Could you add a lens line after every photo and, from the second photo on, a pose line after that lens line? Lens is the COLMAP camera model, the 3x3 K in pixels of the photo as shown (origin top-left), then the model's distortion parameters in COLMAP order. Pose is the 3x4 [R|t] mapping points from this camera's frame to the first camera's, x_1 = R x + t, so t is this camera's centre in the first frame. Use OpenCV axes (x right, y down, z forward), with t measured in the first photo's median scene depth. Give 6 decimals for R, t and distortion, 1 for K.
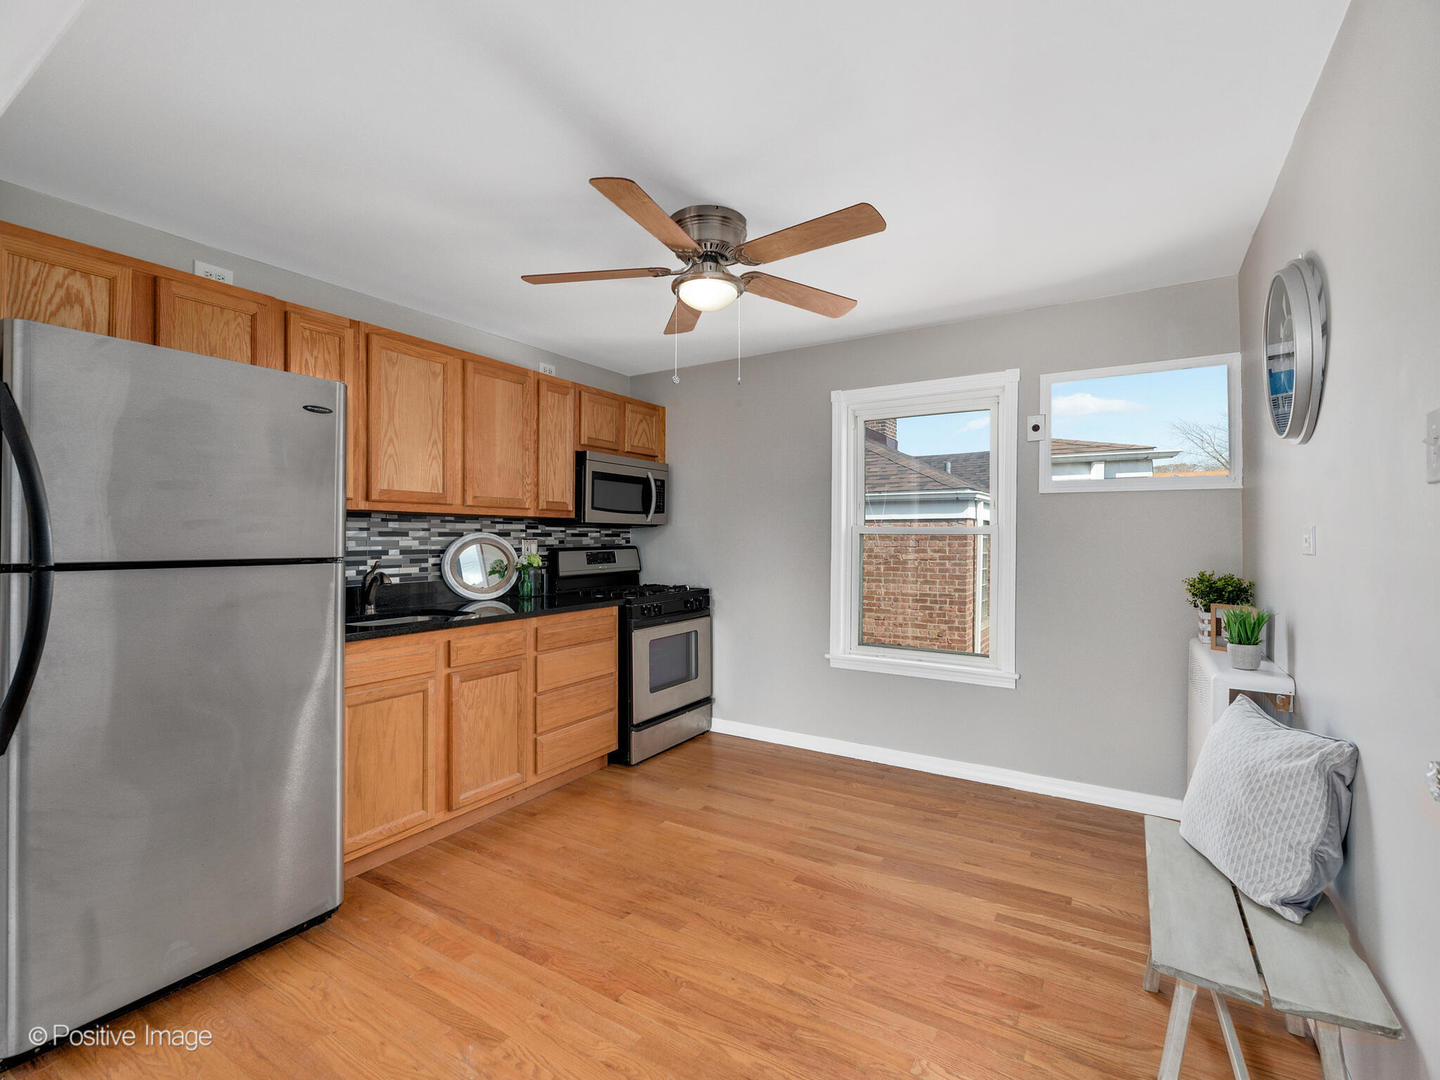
lens RADIAL K [[657.4, 0, 720.0], [0, 657.4, 540.0], [0, 0, 1]] dist [0.000251, -0.000262]
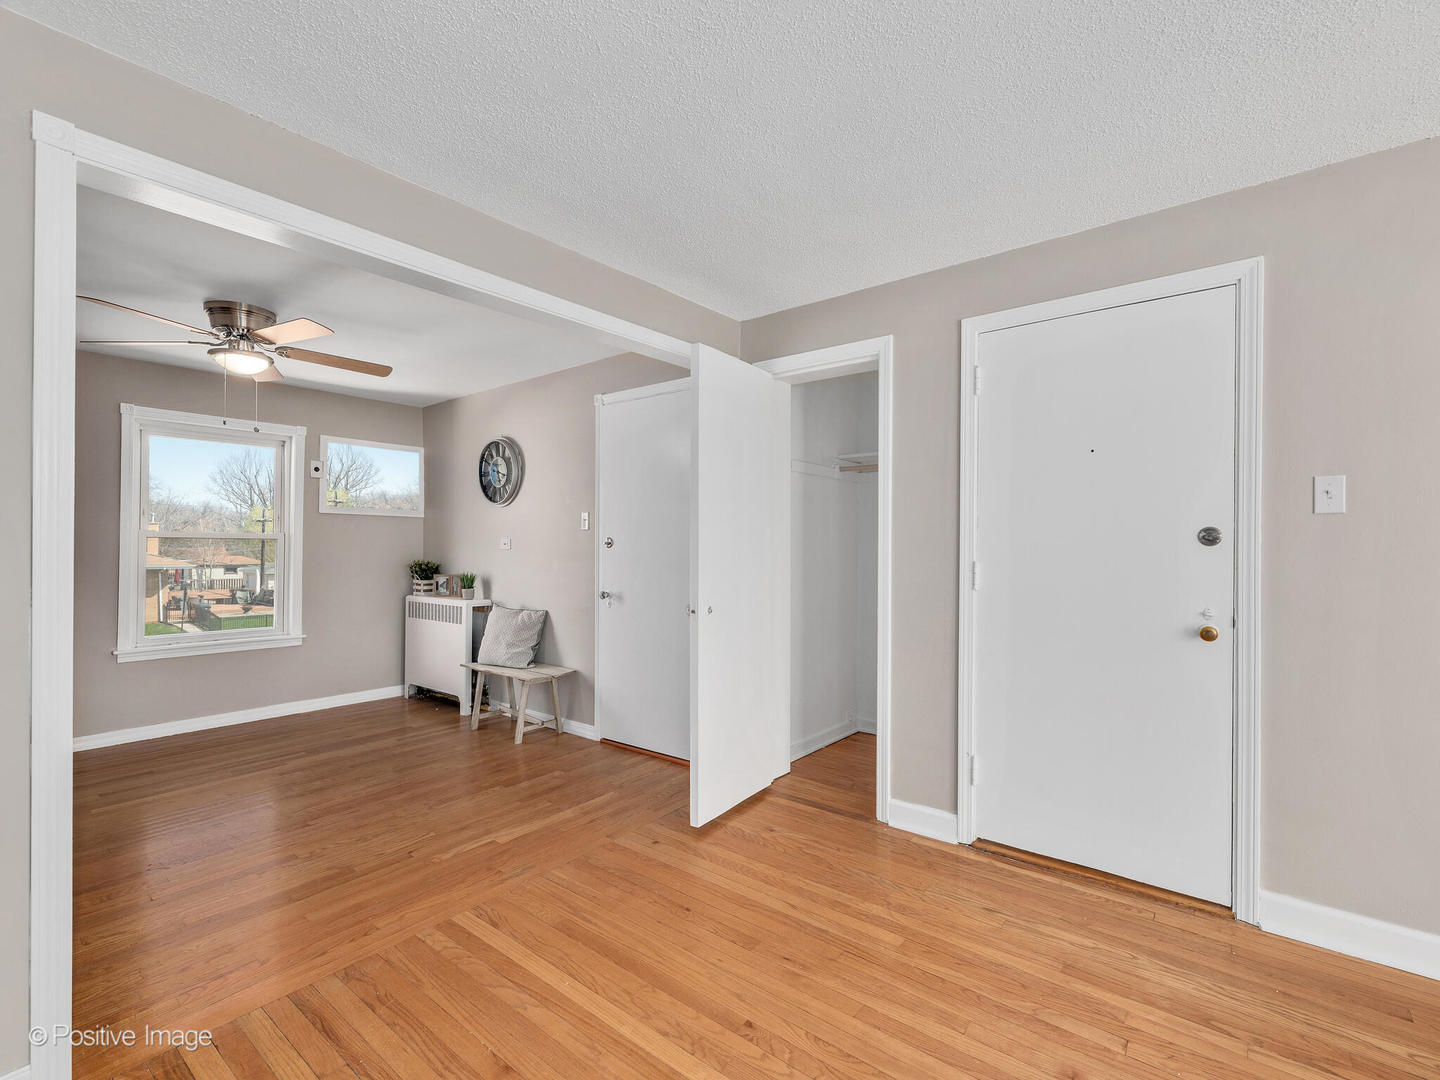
lens RADIAL K [[648.4, 0, 727.5], [0, 648.4, 544.2], [0, 0, 1]] dist [-0.000199, -0.000199]
pose [[0.104840, -0.000749, 0.994489, -0.905841], [-0.002069, 0.999997, 0.000971, -0.000452], [-0.994487, -0.002159, 0.104838, -0.103552]]
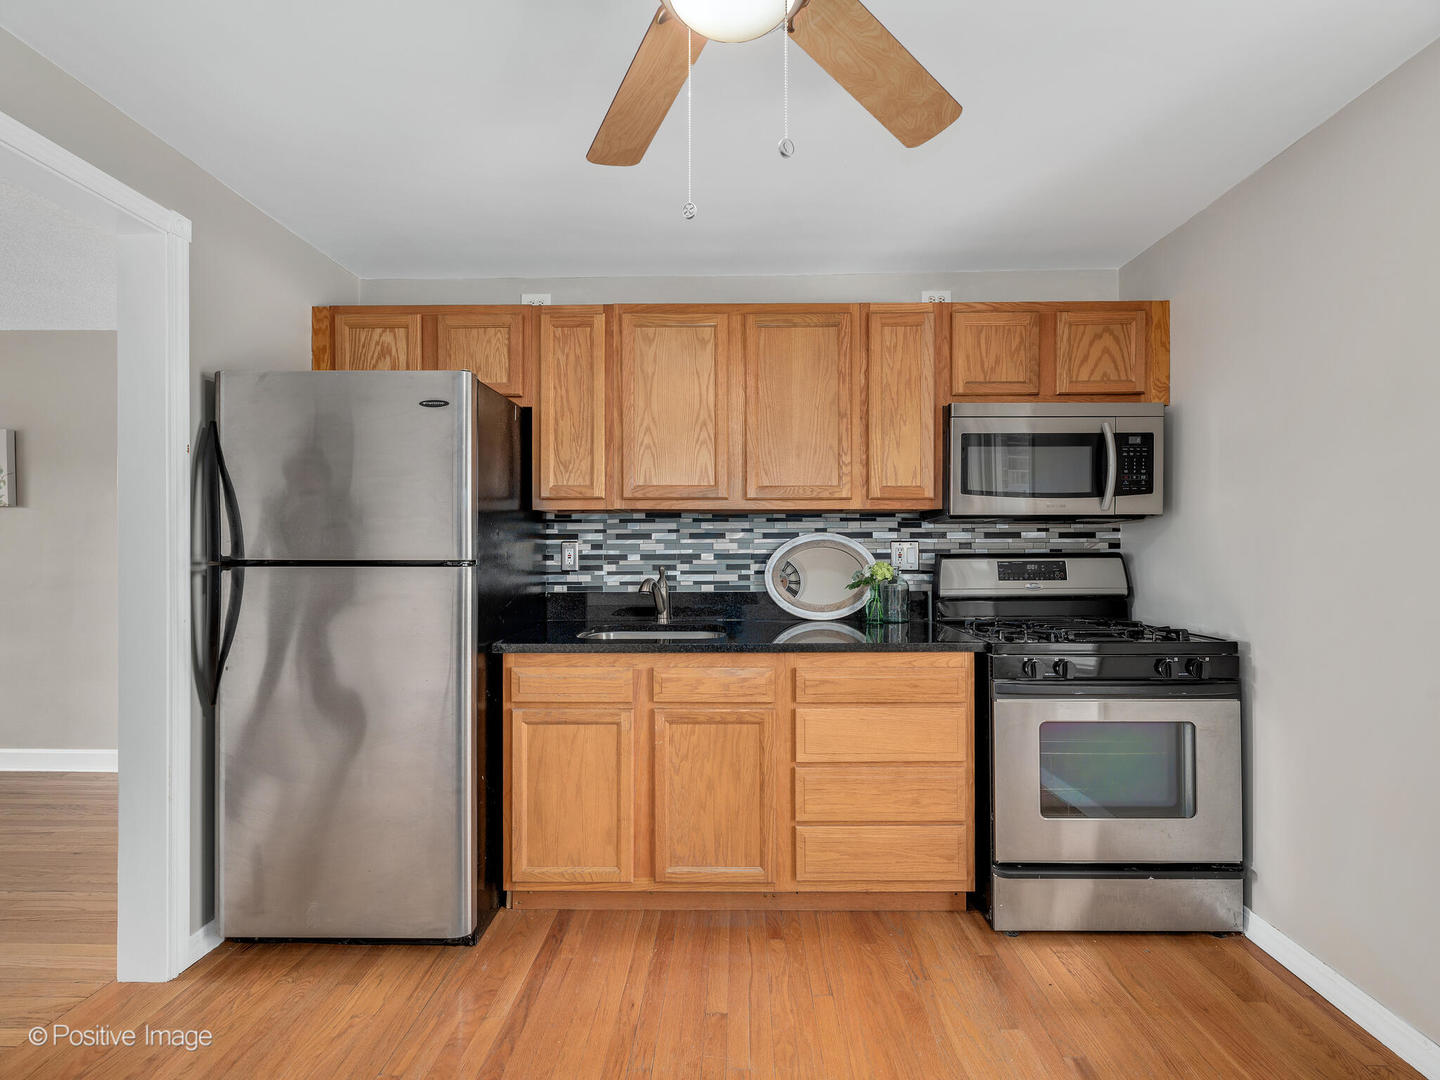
lens RADIAL K [[648.4, 0, 727.5], [0, 648.4, 544.2], [0, 0, 1]] dist [-0.000199, -0.000199]
pose [[0.519412, -0.000842, -0.854523, 0.256921], [-0.001199, 0.999998, -0.001714, 0.003613], [0.854523, 0.001915, 0.519410, 0.556357]]
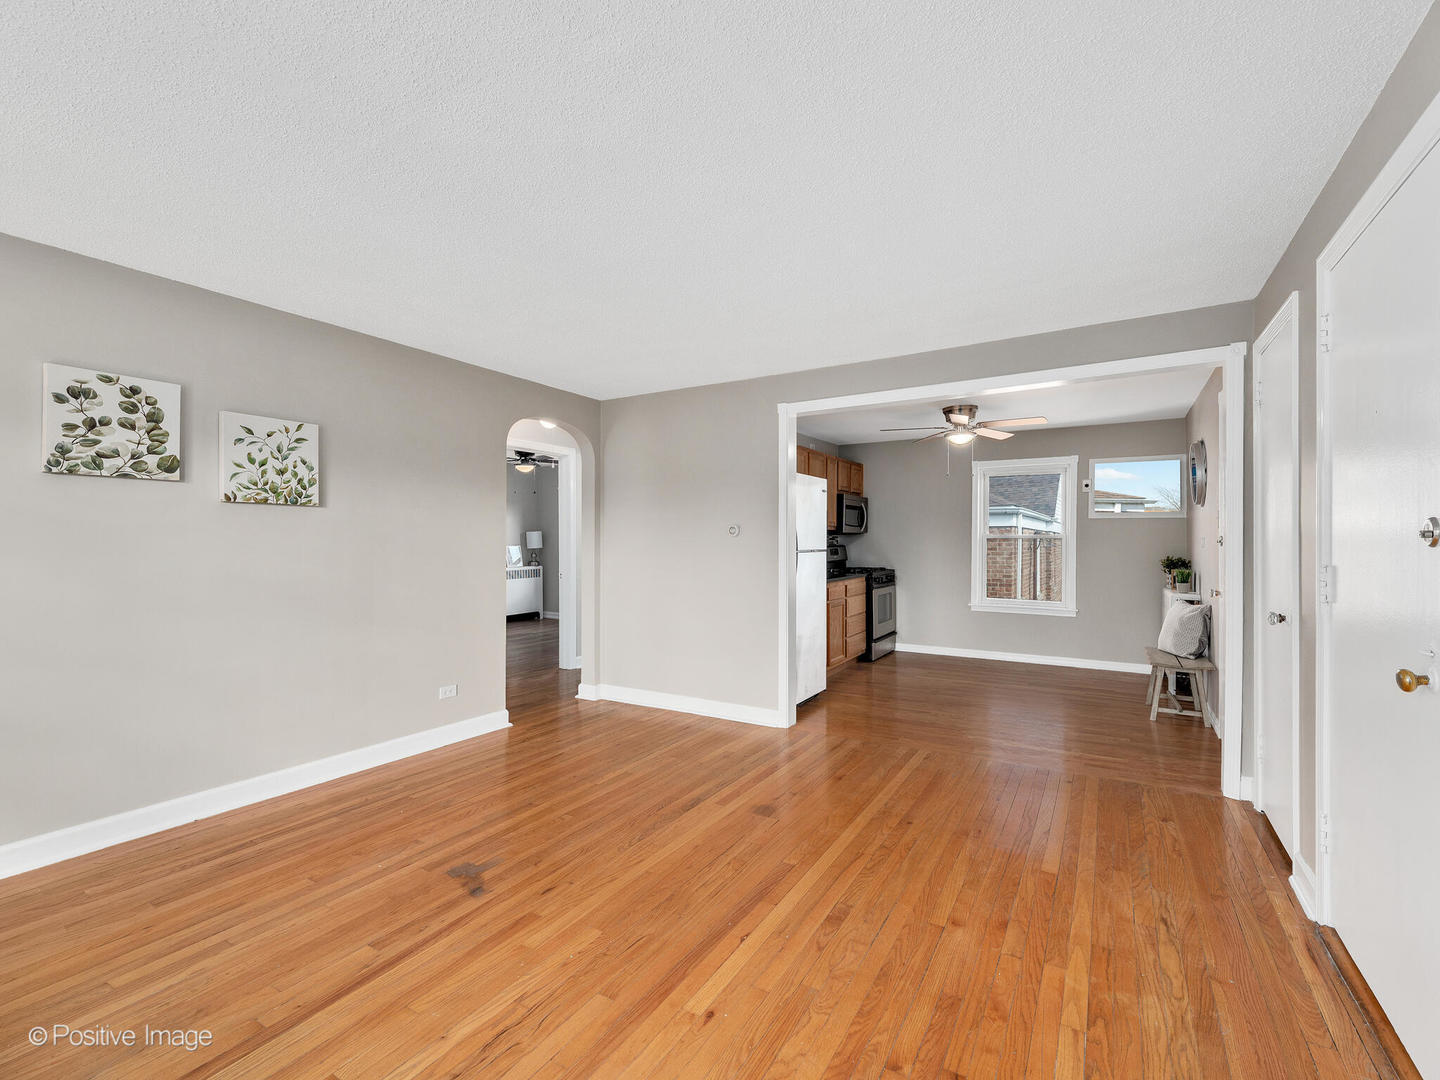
lens RADIAL K [[649.9, 0, 726.6], [0, 649.9, 539.2], [0, 0, 1]] dist [0.000622, -0.000064]
pose [[0.999694, -0.001473, 0.024706, -0.663222], [0.001539, 0.999995, -0.002649, -0.003446], [-0.024702, 0.002686, 0.999691, -0.948237]]
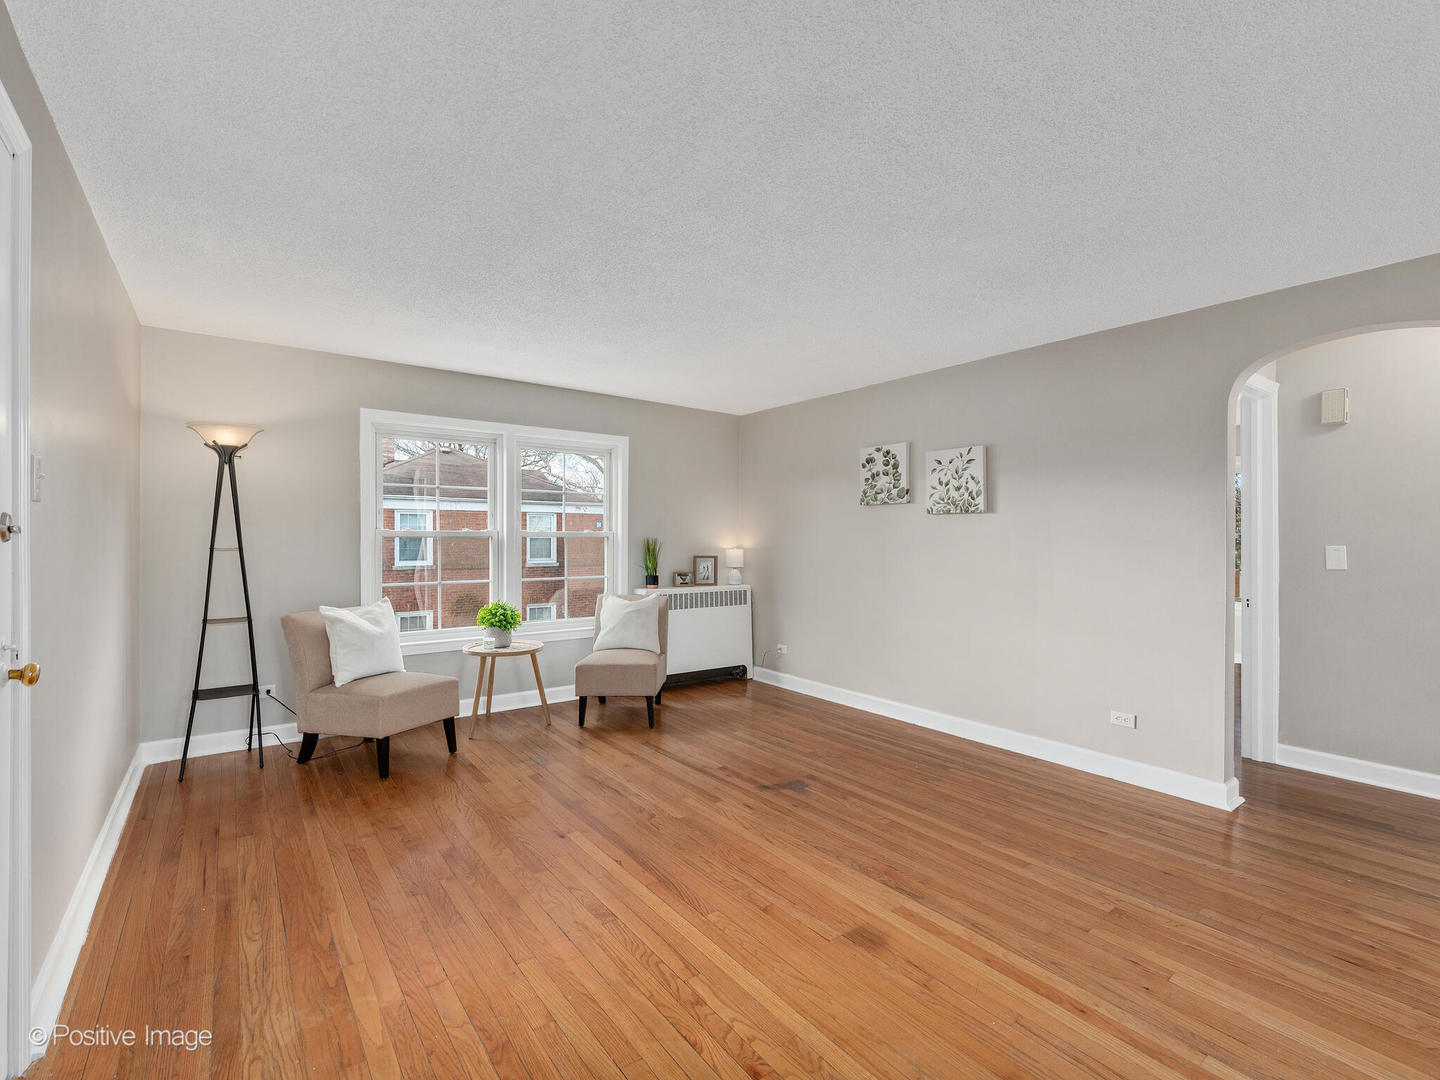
lens RADIAL K [[654.7, 0, 727.5], [0, 654.7, 540.3], [0, 0, 1]] dist [-0.000553, -0.000252]
pose [[-0.349618, -0.004262, -0.936883, 0.056067], [-0.004702, 0.999985, -0.002795, -0.000522], [0.936880, 0.003428, -0.349633, 0.076184]]
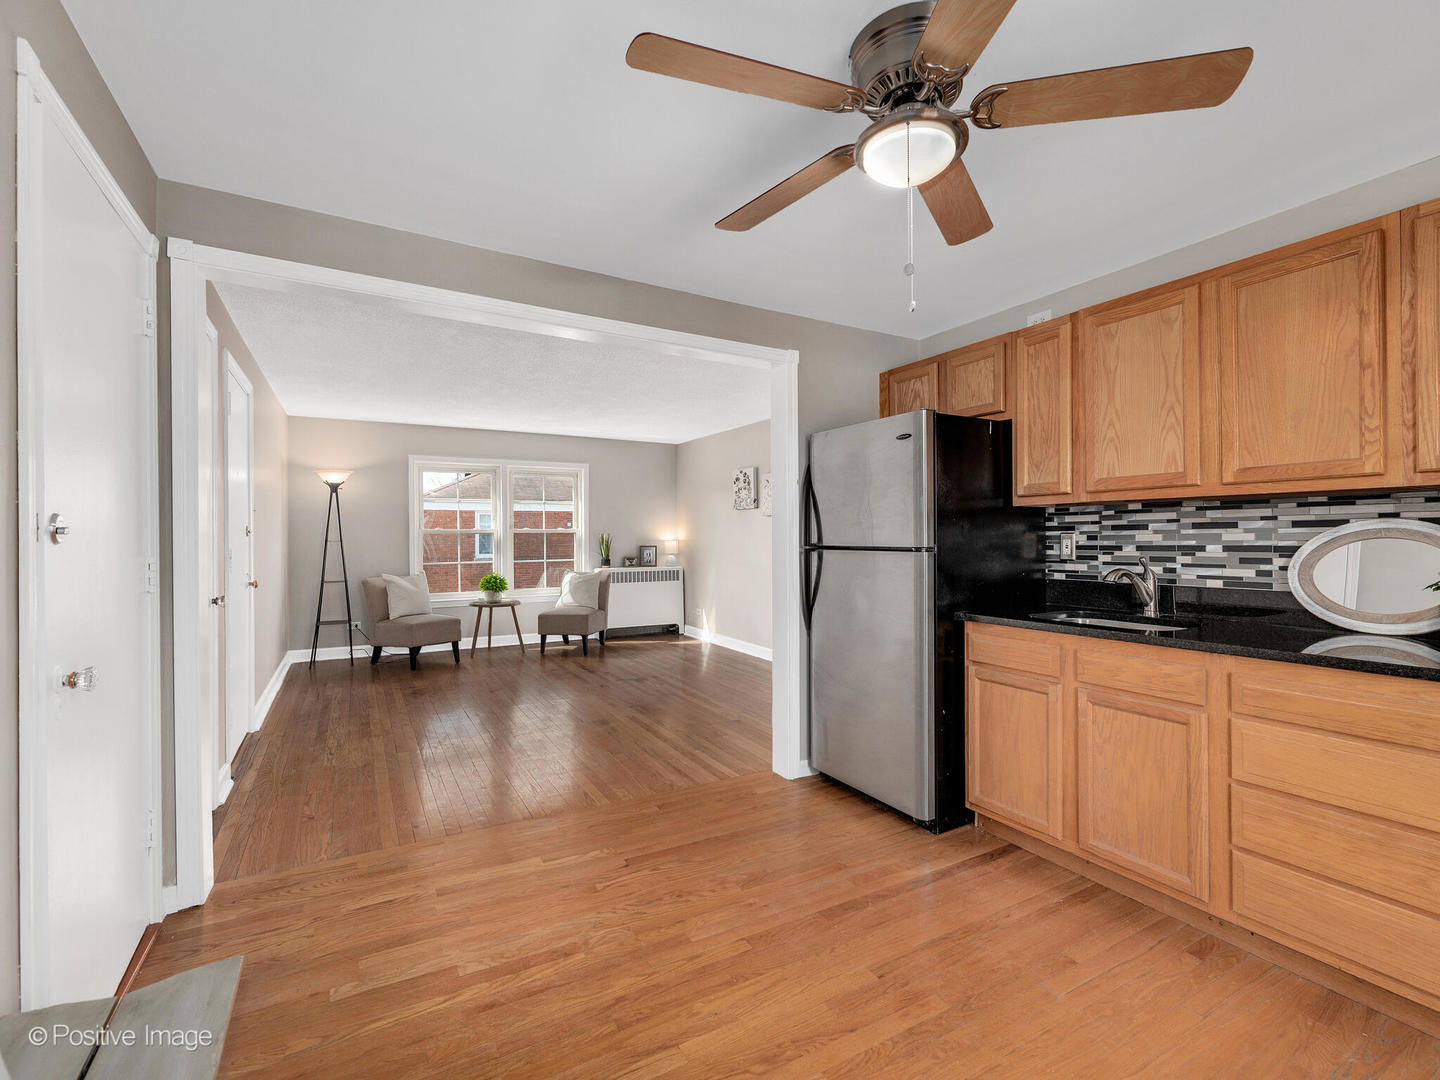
lens RADIAL K [[649.9, 0, 726.6], [0, 649.9, 539.2], [0, 0, 1]] dist [0.000622, -0.000064]
pose [[-0.469012, 0.003376, -0.883185, 0.464532], [0.001054, 0.999994, 0.003263, 0.004319], [0.883191, 0.000600, -0.469013, 0.827094]]
